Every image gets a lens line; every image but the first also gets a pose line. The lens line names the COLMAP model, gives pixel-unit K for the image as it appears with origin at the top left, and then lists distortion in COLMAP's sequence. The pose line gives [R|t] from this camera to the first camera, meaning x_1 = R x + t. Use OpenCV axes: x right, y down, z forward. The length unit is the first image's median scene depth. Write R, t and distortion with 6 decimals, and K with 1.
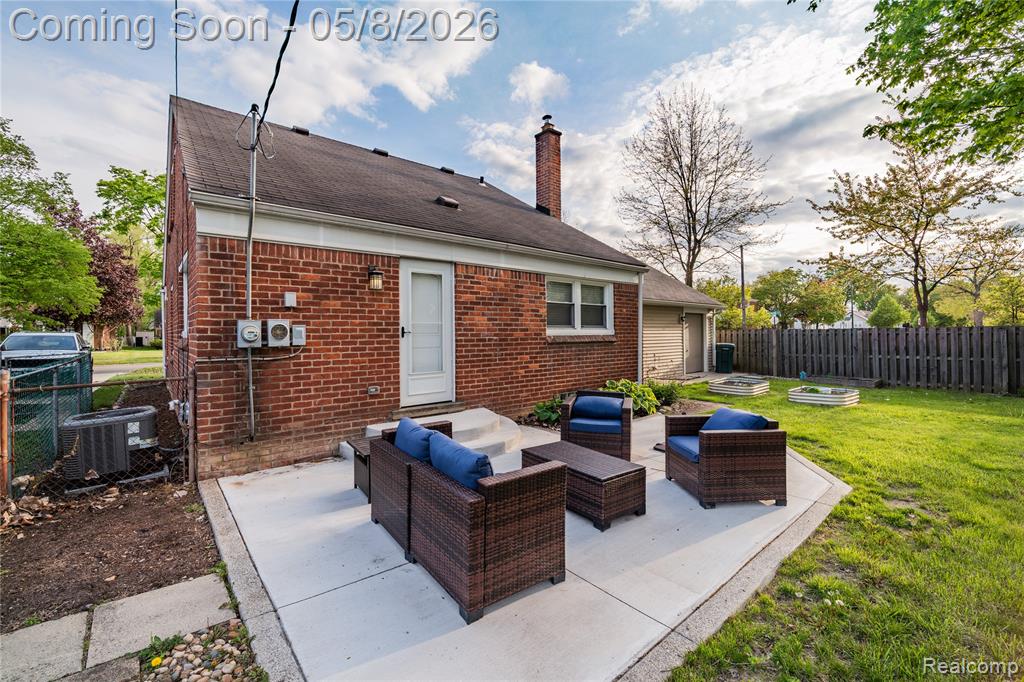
lens RADIAL K [[435.7, 0, 513.6], [0, 435.7, 333.1], [0, 0, 1]] dist [-0.014008, -0.001390]
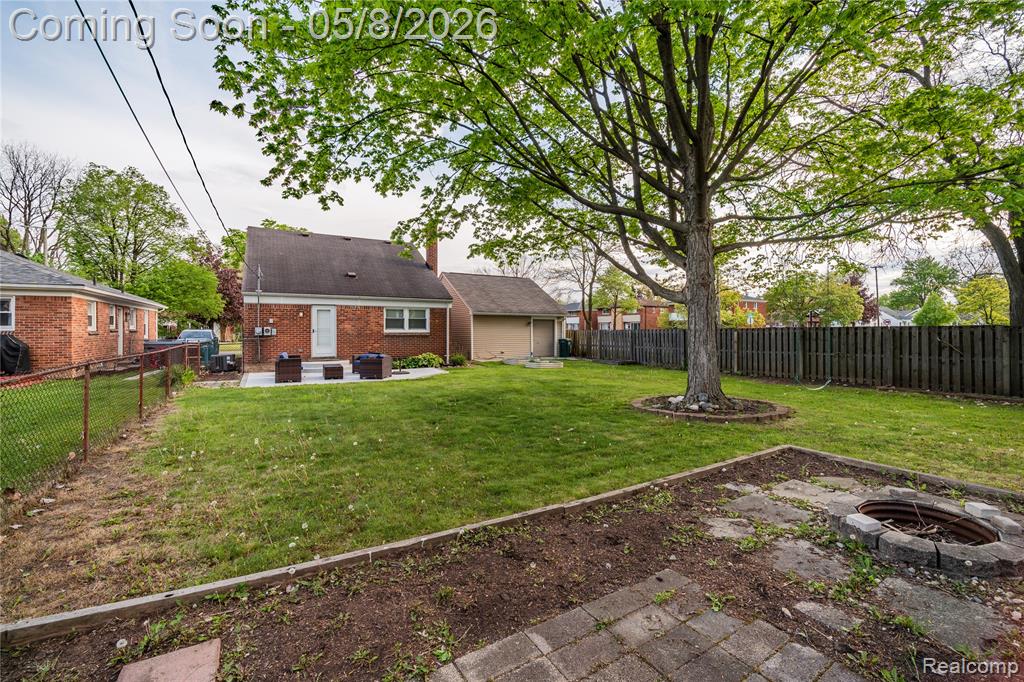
lens RADIAL K [[435.7, 0, 511.3], [0, 435.7, 334.9], [0, 0, 1]] dist [-0.014008, -0.001390]
pose [[0.983239, 0.006329, -0.182210, 0.349295], [-0.004763, 0.999948, 0.009026, -0.001942], [0.182258, -0.008007, 0.983218, -0.353172]]
